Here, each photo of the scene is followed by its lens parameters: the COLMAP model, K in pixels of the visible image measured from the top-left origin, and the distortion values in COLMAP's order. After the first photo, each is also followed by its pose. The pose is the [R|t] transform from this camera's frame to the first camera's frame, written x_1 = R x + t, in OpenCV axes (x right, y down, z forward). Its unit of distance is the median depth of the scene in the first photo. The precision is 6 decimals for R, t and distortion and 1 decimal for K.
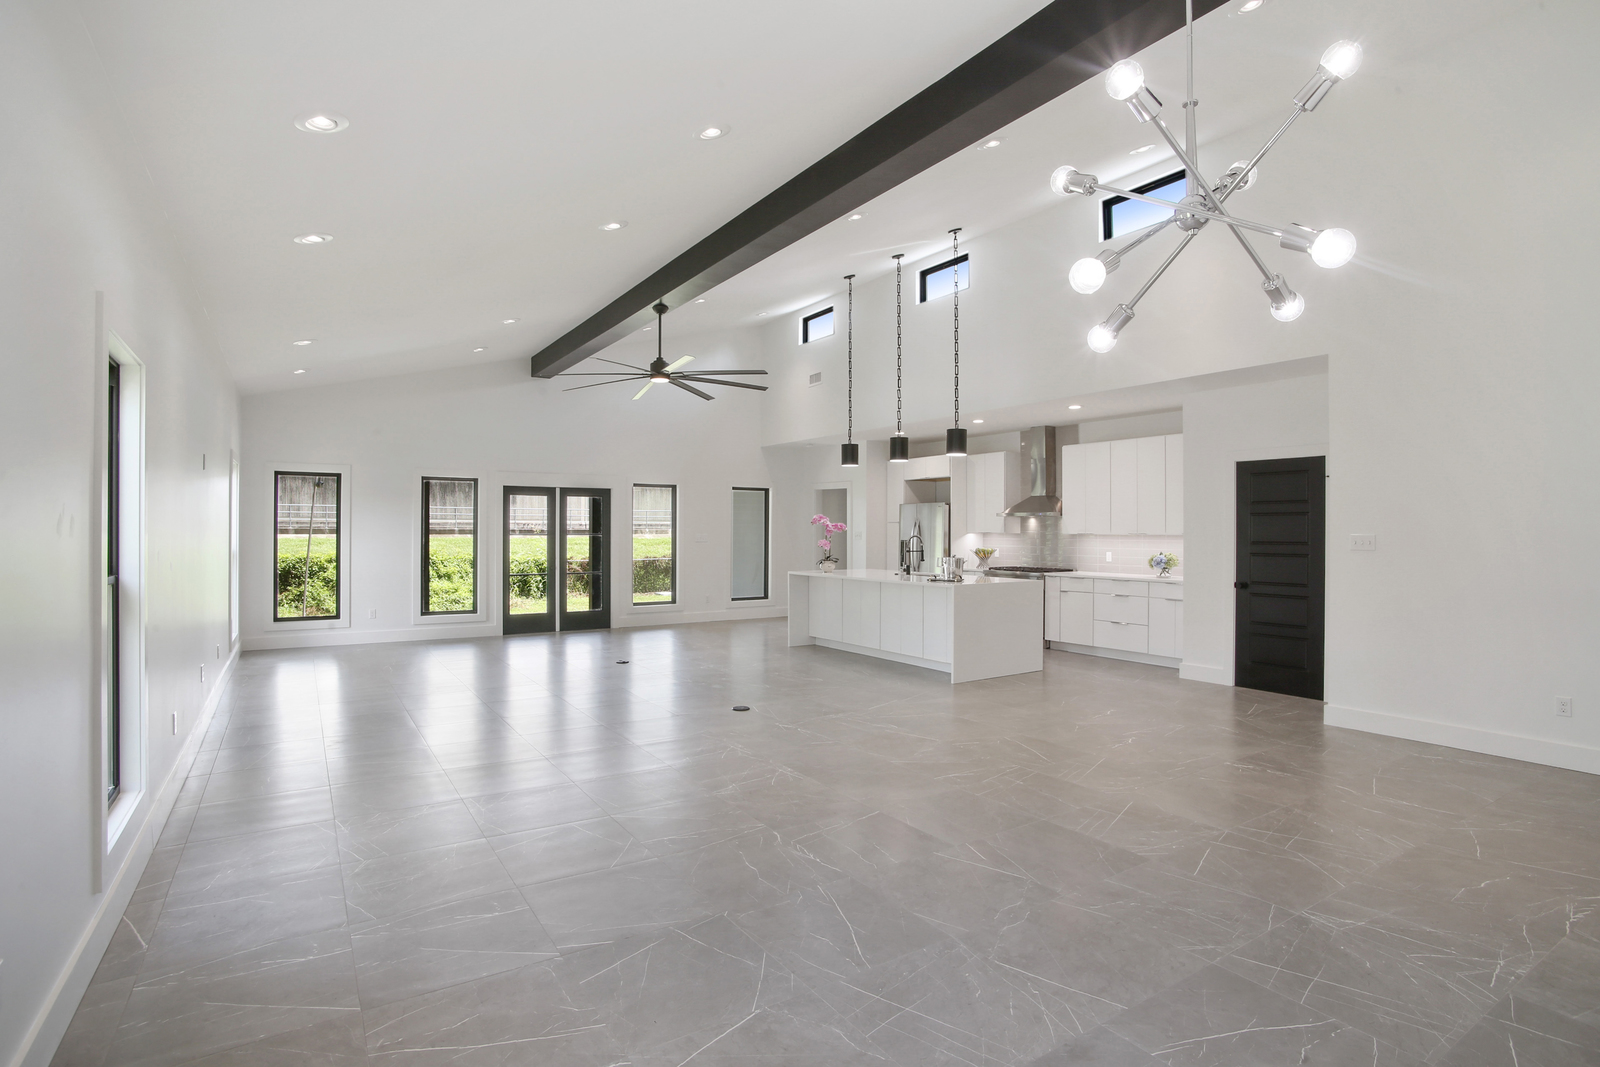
lens RADIAL K [[769.5, 0, 796.1], [0, 769.5, 538.2], [0, 0, 1]] dist [0.000494, 0.000084]
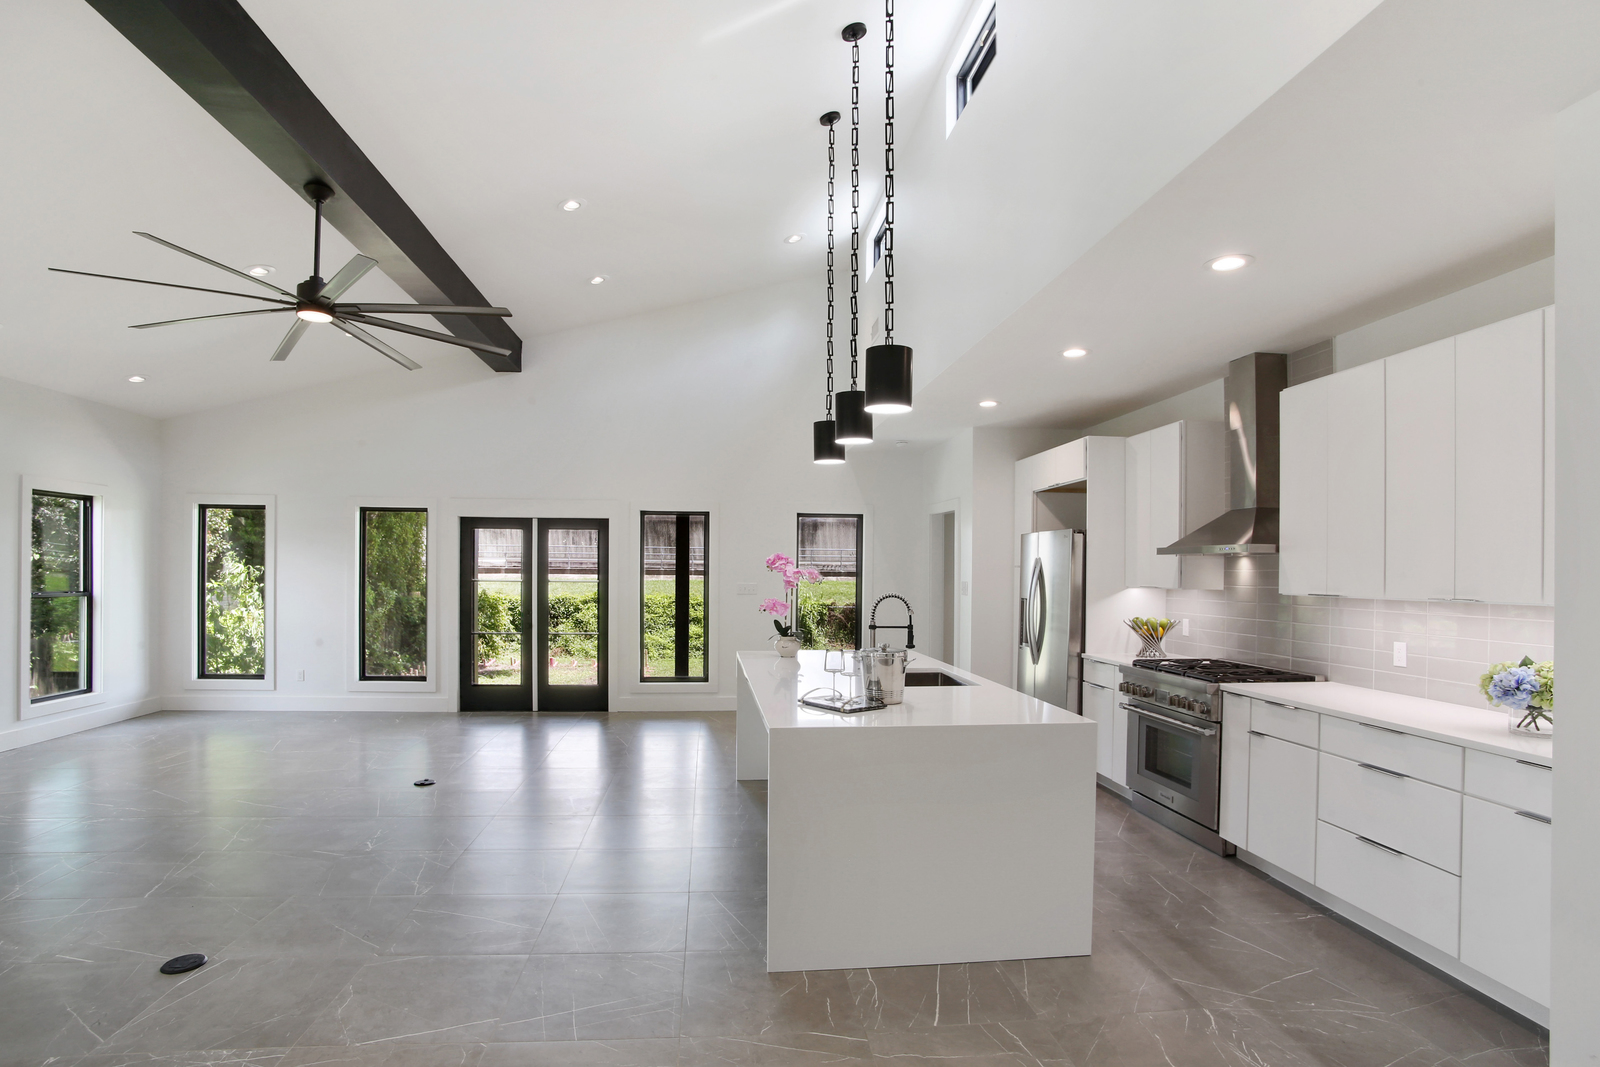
lens RADIAL K [[799.9, 0, 799.9], [0, 799.9, 570.4], [0, 0, 1]] dist [0.001084, 0.000473]
pose [[0.888382, 0.005550, -0.459071, 0.285793], [-0.011531, 0.999881, -0.010227, -0.010384], [0.458960, 0.014379, 0.888341, 0.440408]]
